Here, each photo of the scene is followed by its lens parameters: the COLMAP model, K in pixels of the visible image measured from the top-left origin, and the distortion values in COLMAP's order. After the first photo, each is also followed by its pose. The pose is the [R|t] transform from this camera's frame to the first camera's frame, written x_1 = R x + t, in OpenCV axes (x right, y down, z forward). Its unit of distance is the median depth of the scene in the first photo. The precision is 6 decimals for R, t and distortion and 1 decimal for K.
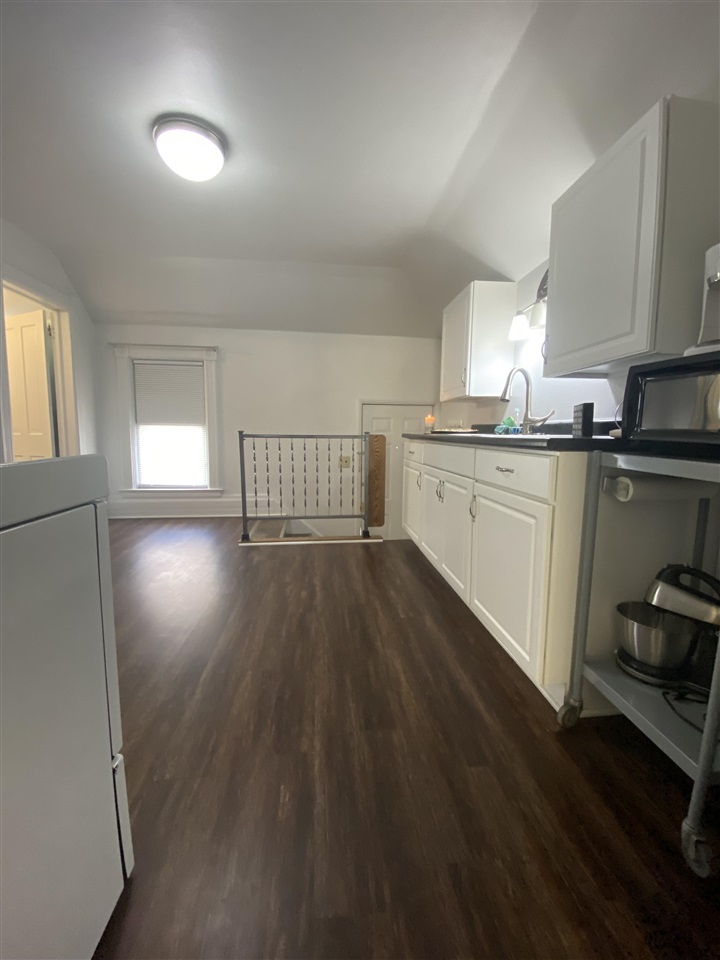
lens RADIAL K [[386.9, 0, 361.2], [0, 386.9, 477.6], [0, 0, 1]] dist [0.033073, -0.027519]
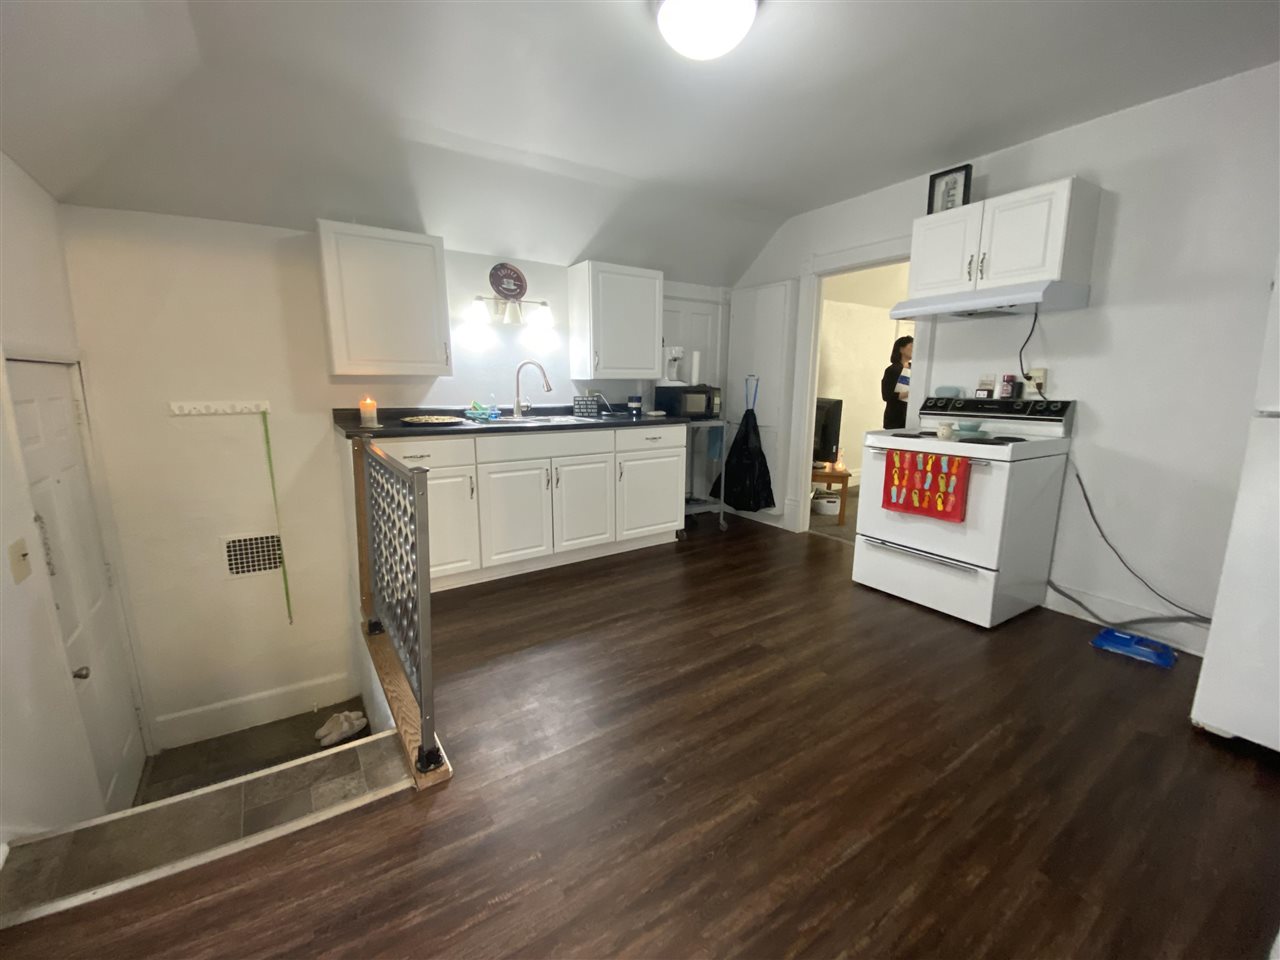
lens RADIAL K [[515.9, 0, 639.1], [0, 515.9, 483.0], [0, 0, 1]] dist [0.033073, -0.027519]
pose [[-0.472879, -0.178683, 0.862820, -1.099877], [0.100832, 0.961816, 0.254447, -0.281236], [-0.875339, 0.207322, -0.436805, 1.416386]]
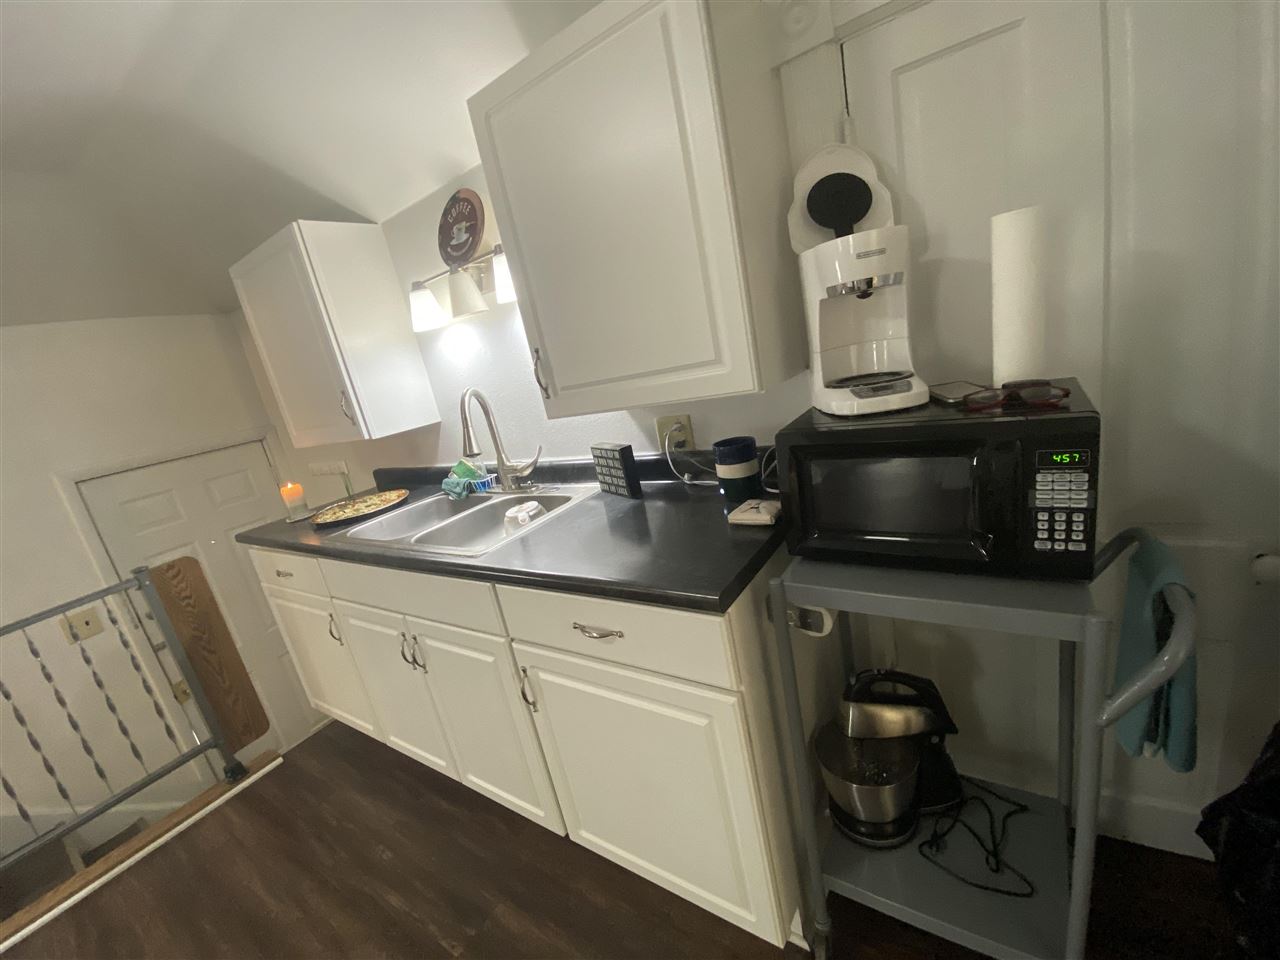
lens RADIAL K [[515.9, 0, 639.1], [0, 515.9, 483.0], [0, 0, 1]] dist [0.033073, -0.027519]
pose [[0.633202, -0.320983, 0.704290, -0.011194], [0.289754, 0.942089, 0.168853, -0.203262], [-0.717703, 0.097153, 0.689539, 0.305181]]
